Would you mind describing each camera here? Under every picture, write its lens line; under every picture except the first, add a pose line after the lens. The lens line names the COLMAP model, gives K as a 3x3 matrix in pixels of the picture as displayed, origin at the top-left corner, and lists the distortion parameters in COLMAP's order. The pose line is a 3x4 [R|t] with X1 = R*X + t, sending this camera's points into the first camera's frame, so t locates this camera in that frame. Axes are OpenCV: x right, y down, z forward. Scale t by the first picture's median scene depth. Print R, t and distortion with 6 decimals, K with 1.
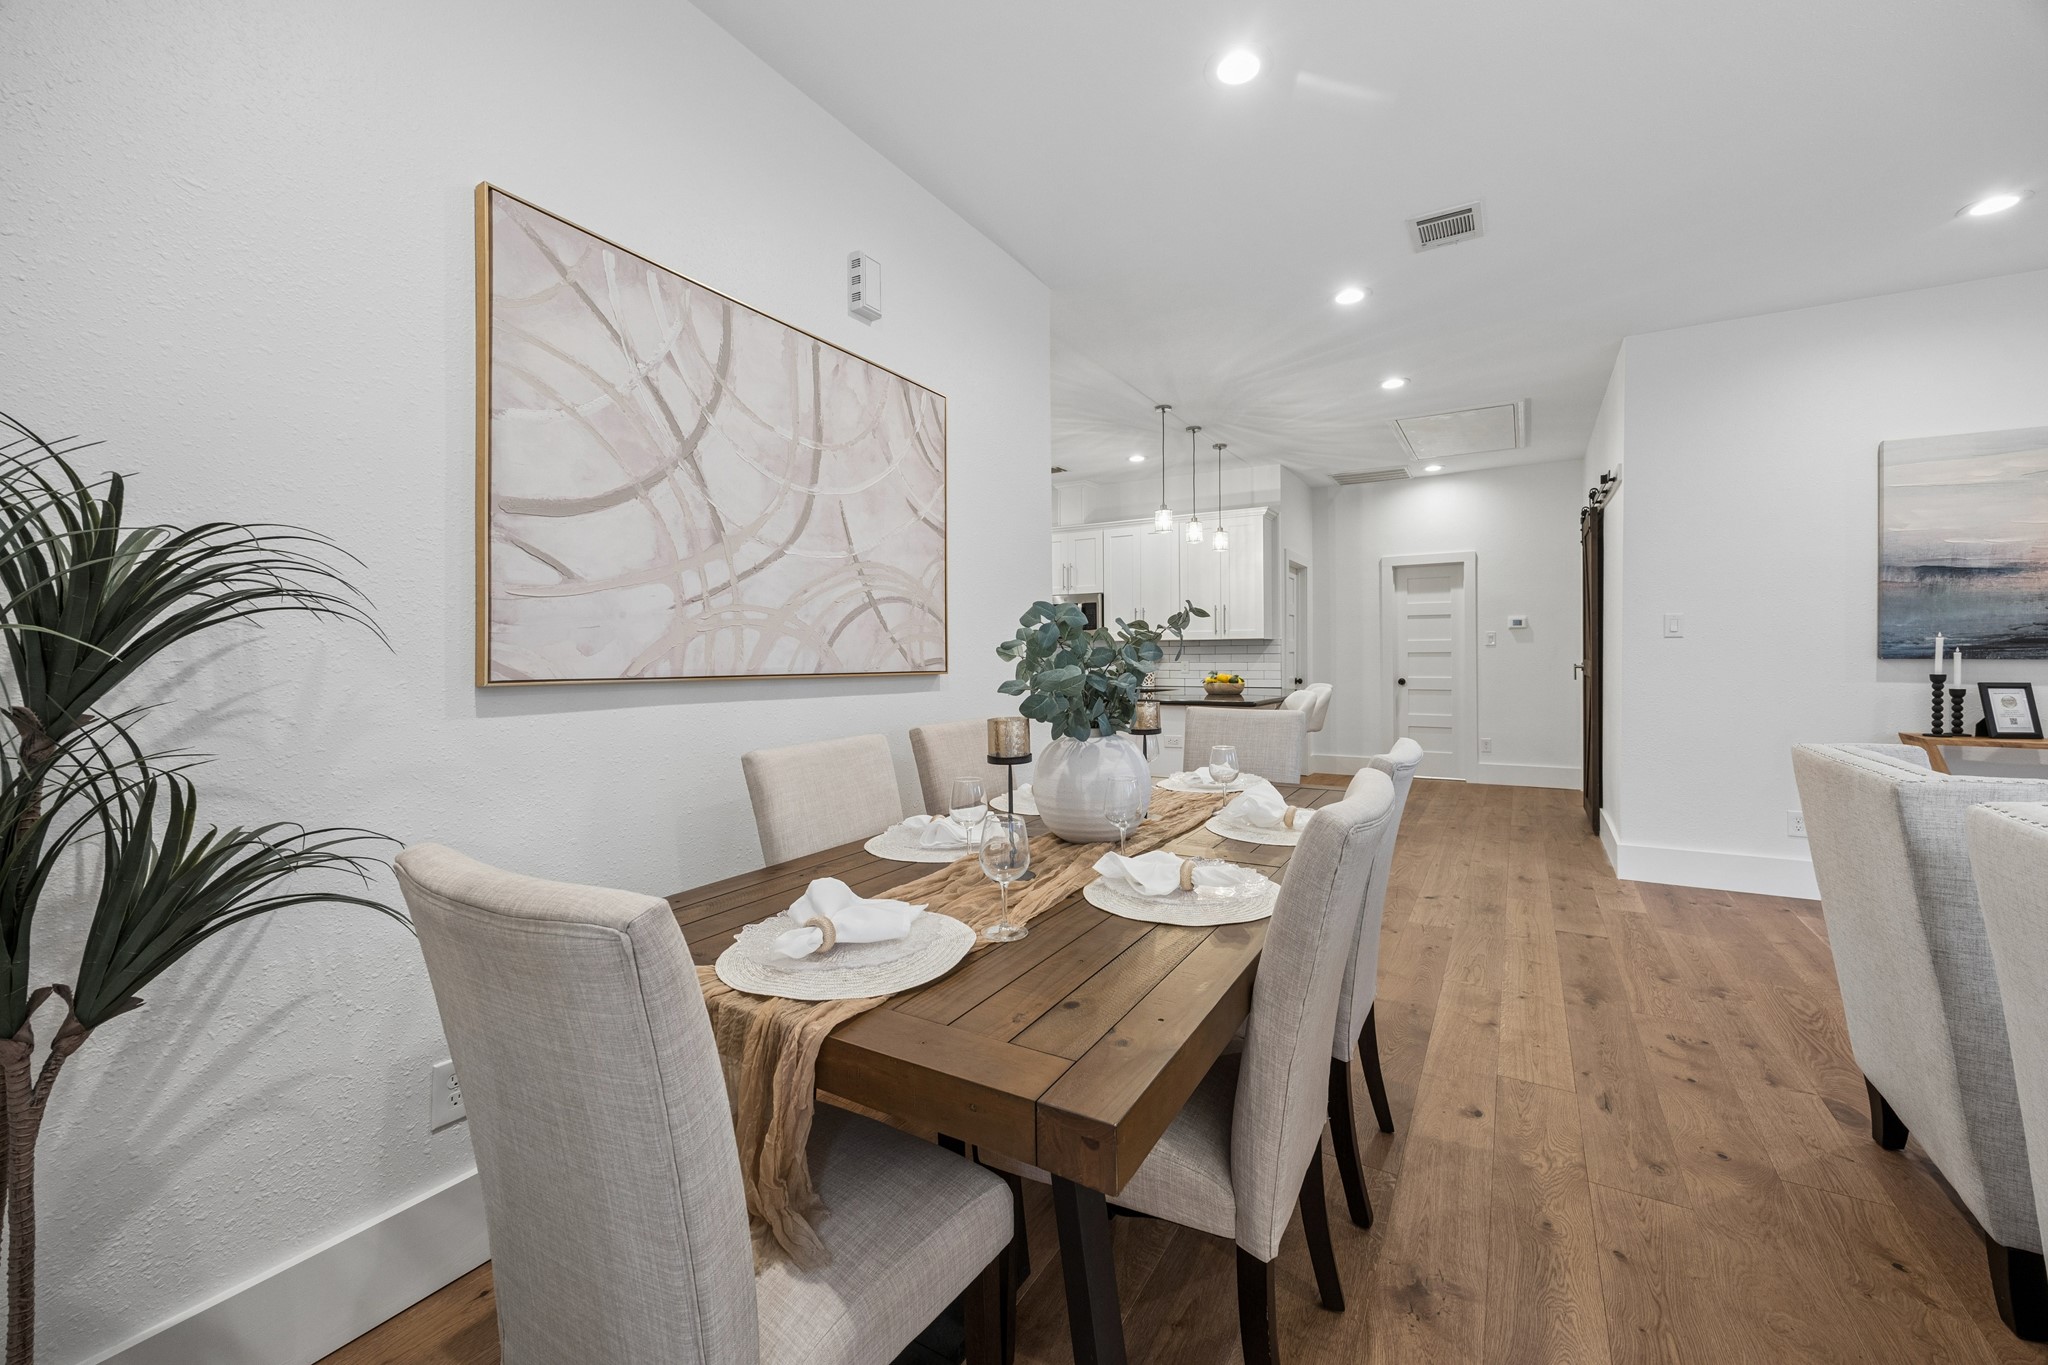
lens RADIAL K [[806.1, 0, 1050.1], [0, 806.1, 651.2], [0, 0, 1]] dist [-0.000263, 0.000037]
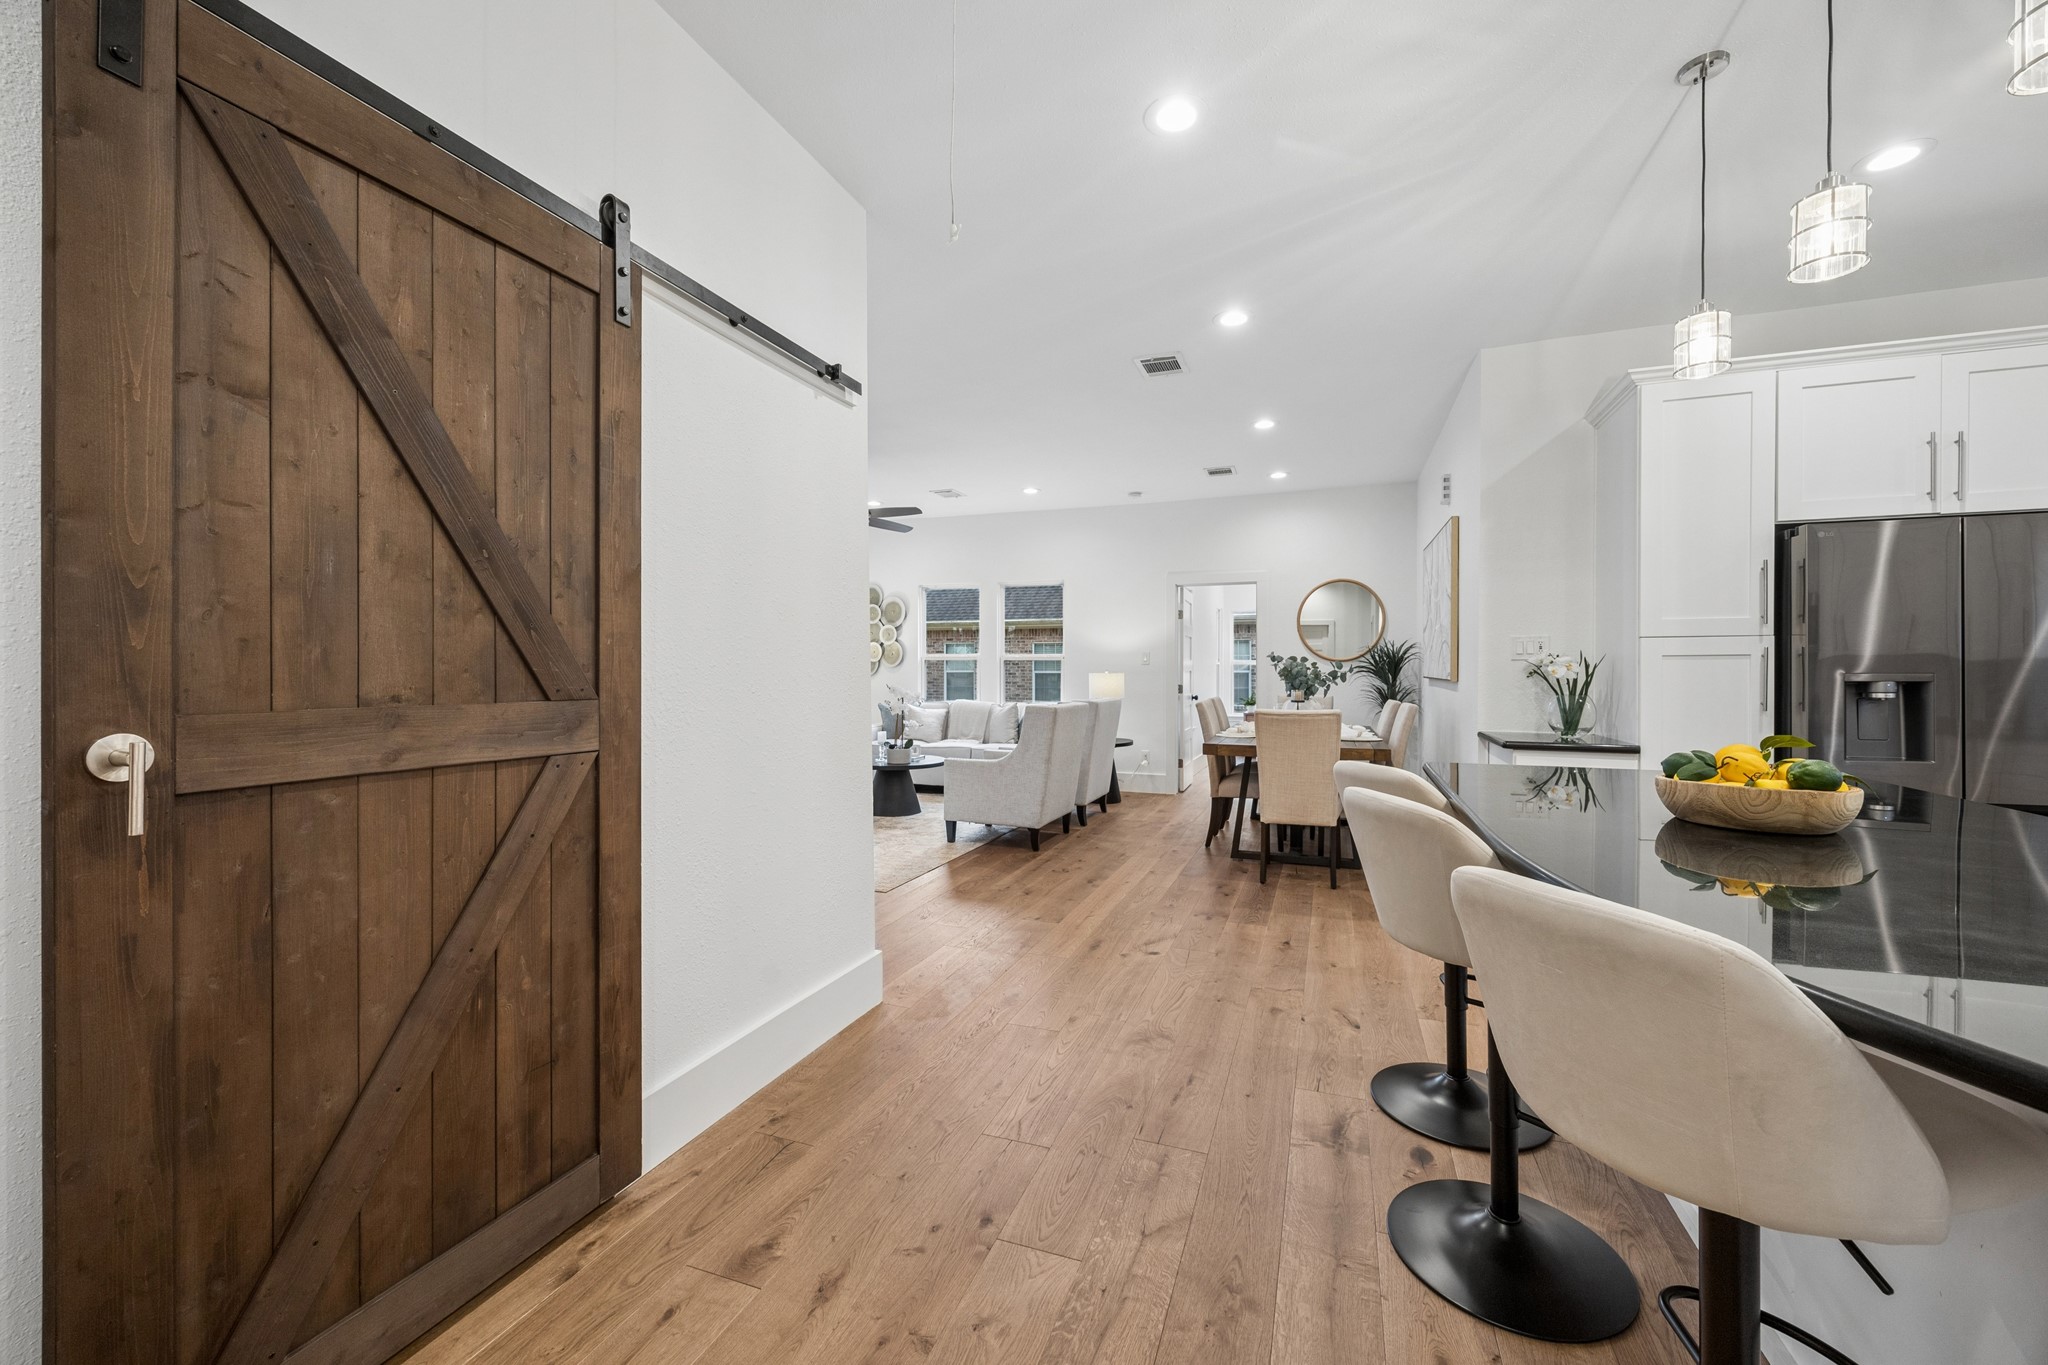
lens RADIAL K [[792.2, 0, 1033.8], [0, 792.2, 679.3], [0, 0, 1]] dist [-0.001174, -0.000332]
pose [[-0.986006, 0.008046, -0.166515, 0.835762], [0.006889, 0.999948, 0.007524, 0.003698], [0.166567, 0.006271, -0.986010, 2.059463]]
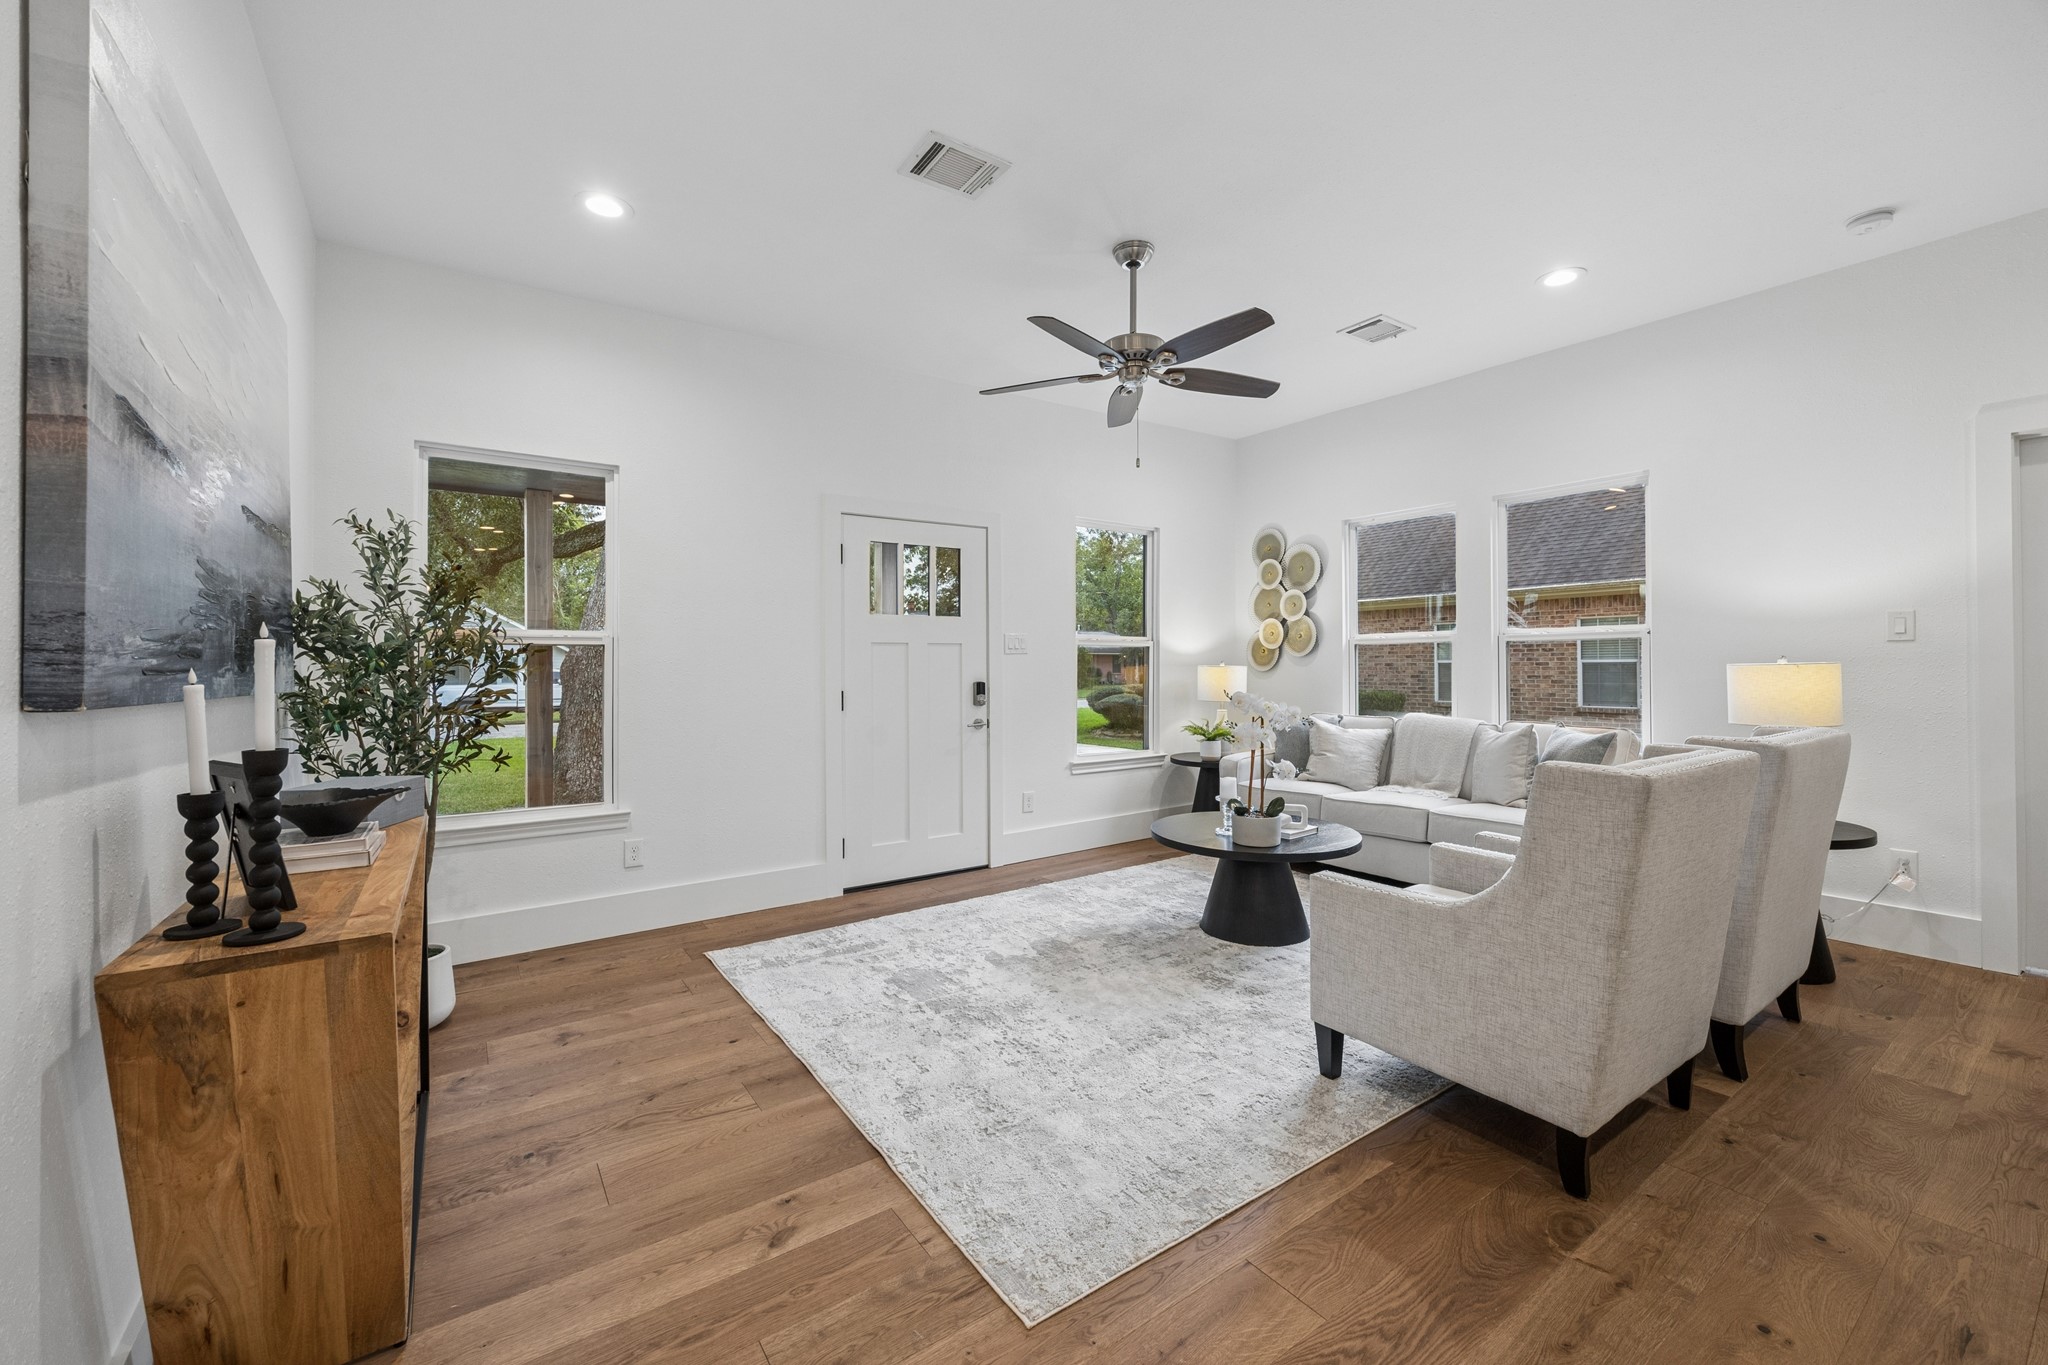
lens RADIAL K [[810.1, 0, 1024.5], [0, 810.1, 664.0], [0, 0, 1]] dist [-0.000681, -0.000226]
pose [[-0.906272, 0.016688, 0.422365, 0.678148], [0.014693, 0.999860, -0.007978, -0.000198], [-0.422439, -0.001024, -0.906391, 1.190588]]
